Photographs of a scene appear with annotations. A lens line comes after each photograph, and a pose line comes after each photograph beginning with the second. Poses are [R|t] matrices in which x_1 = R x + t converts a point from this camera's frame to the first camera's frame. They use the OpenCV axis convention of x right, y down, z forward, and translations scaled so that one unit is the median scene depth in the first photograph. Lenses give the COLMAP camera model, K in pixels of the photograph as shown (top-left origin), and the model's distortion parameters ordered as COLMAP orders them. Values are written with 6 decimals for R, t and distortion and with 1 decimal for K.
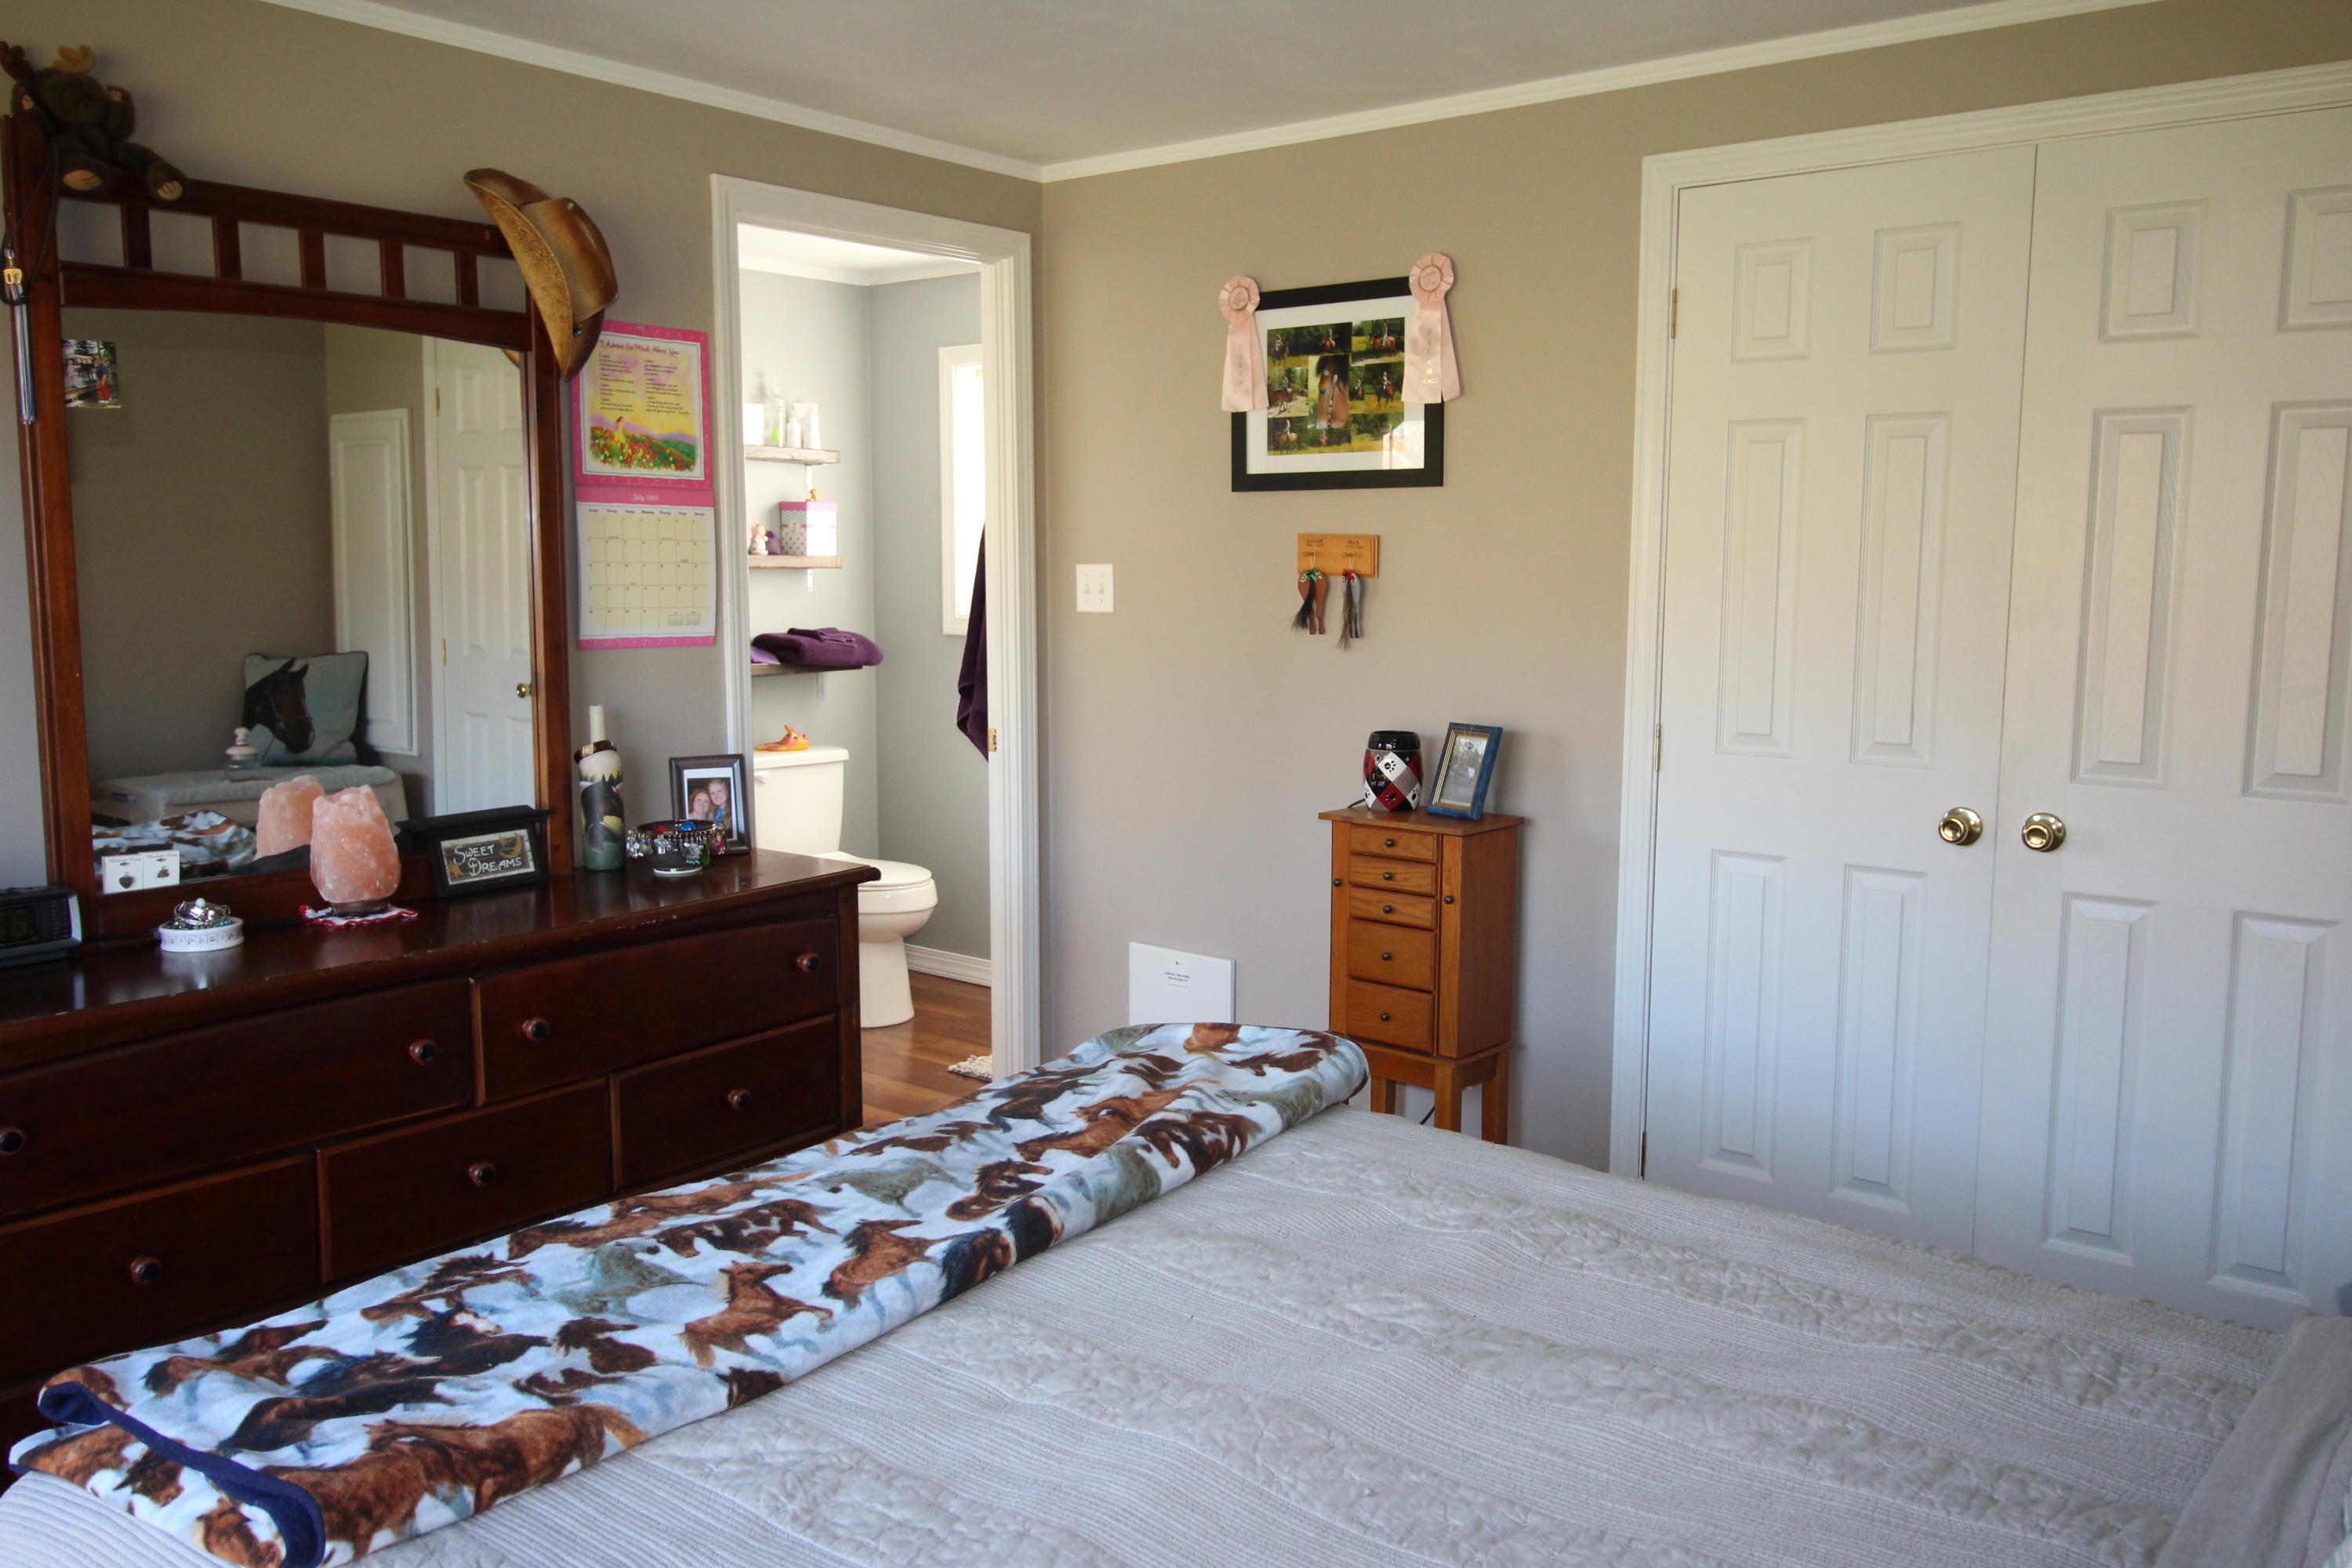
lens RADIAL K [[1858.1, 0, 1179.5], [0, 1858.1, 781.6], [0, 0, 1]] dist [0.034472, 0.000472]
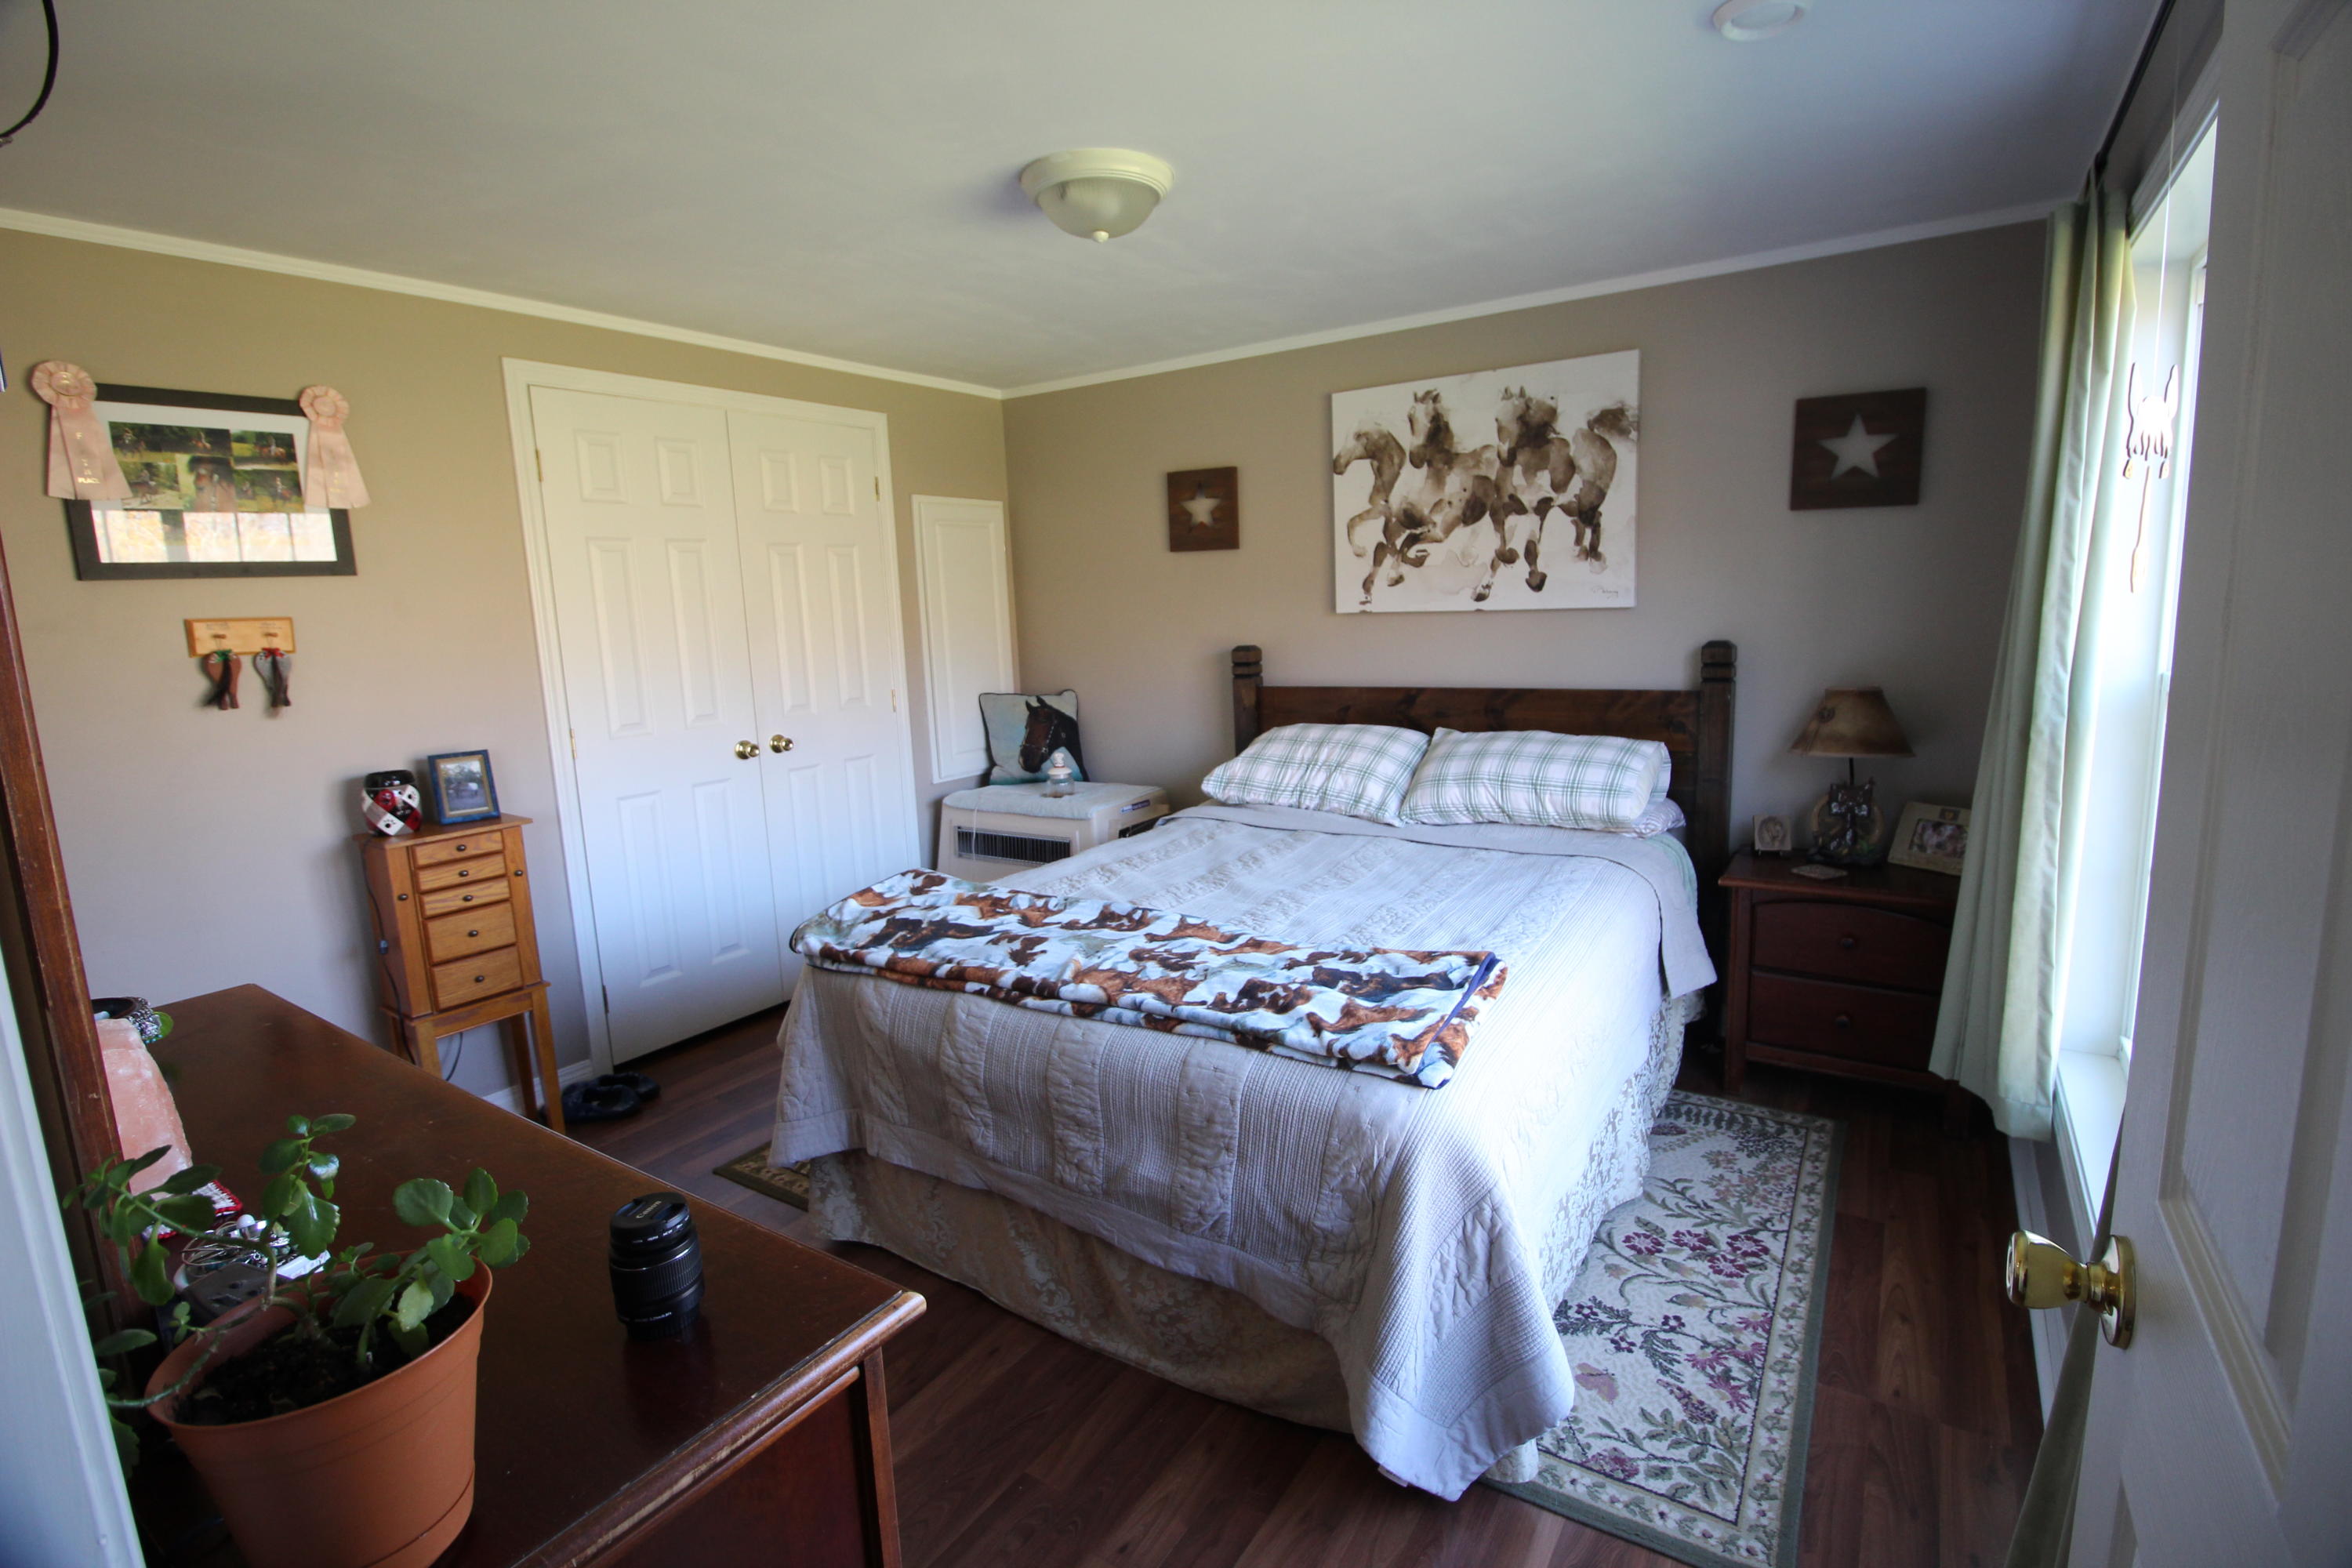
lens RADIAL K [[1126.4, 0, 1182.3], [0, 1126.4, 780.0], [0, 0, 1]] dist [-0.005311, -0.001372]
pose [[-0.101717, -0.168772, 0.980393, -0.644398], [0.164475, 0.969088, 0.183891, -0.068871], [-0.981123, 0.179955, -0.070814, 0.504625]]
